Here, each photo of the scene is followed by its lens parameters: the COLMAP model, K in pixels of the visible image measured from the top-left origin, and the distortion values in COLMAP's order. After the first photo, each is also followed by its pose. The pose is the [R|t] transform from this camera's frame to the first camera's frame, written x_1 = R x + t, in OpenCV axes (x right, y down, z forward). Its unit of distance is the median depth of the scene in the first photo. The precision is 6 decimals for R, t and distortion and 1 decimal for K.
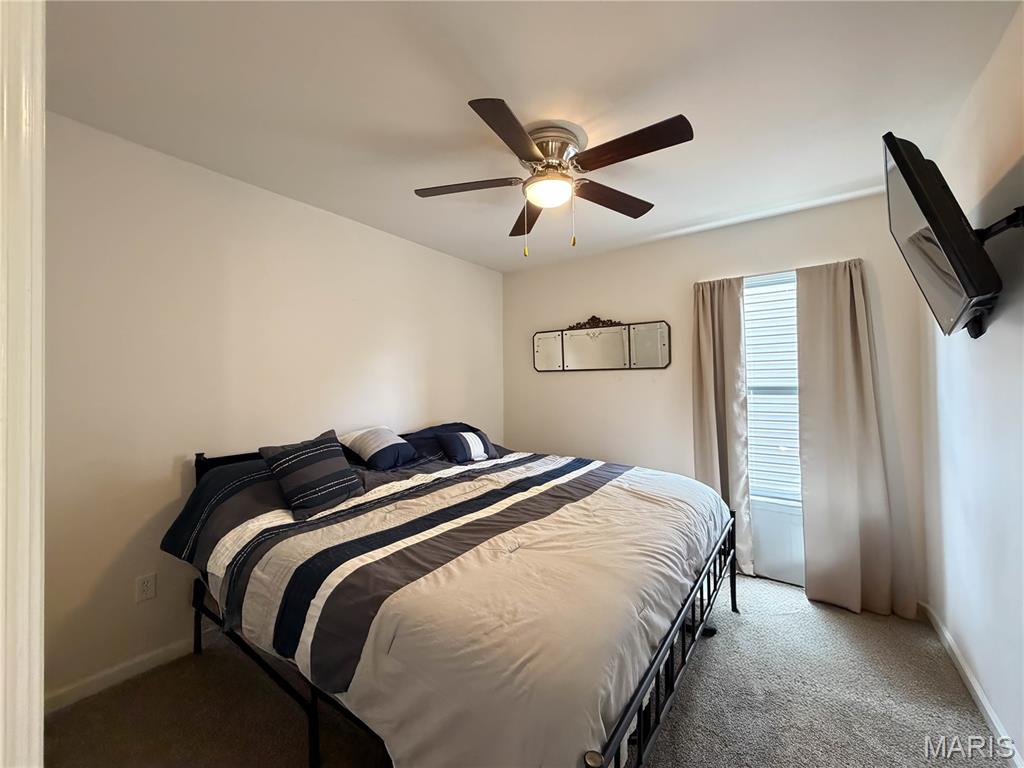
lens RADIAL K [[406.8, 0, 510.5], [0, 406.8, 384.6], [0, 0, 1]] dist [0.006470, -0.000018]
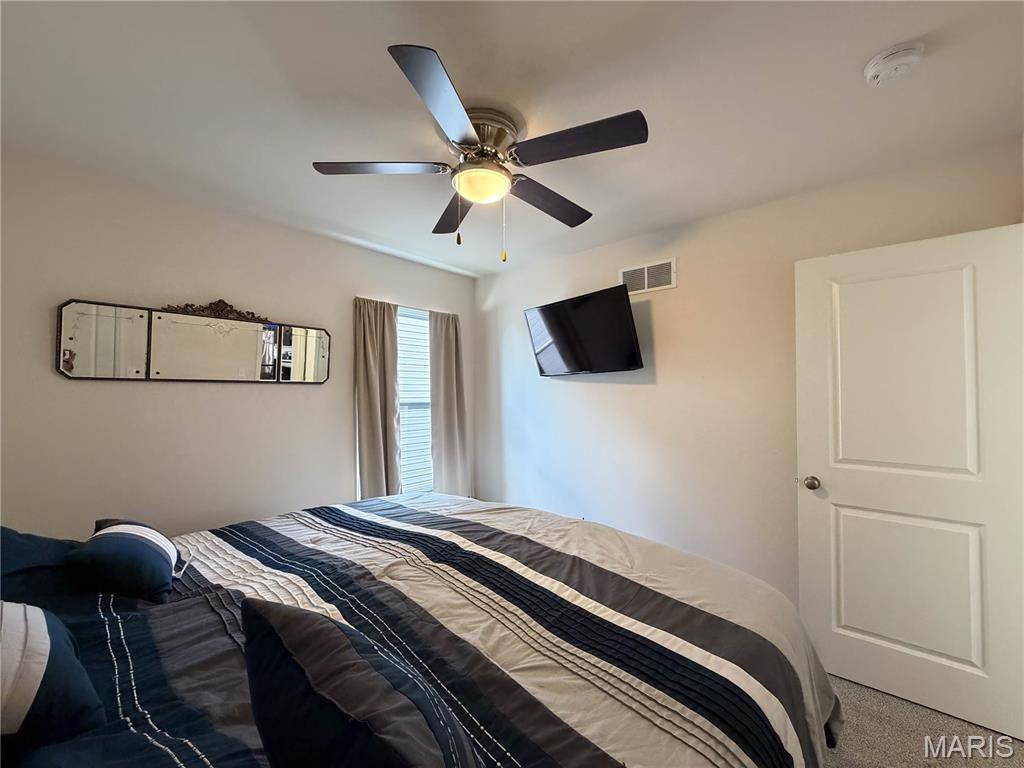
lens RADIAL K [[406.8, 0, 511.1], [0, 406.8, 386.5], [0, 0, 1]] dist [0.006470, -0.000018]
pose [[0.107654, 0.017501, 0.994034, -0.482594], [-0.004189, 0.999844, -0.017149, -0.022514], [-0.994180, -0.002318, 0.107710, 0.549530]]
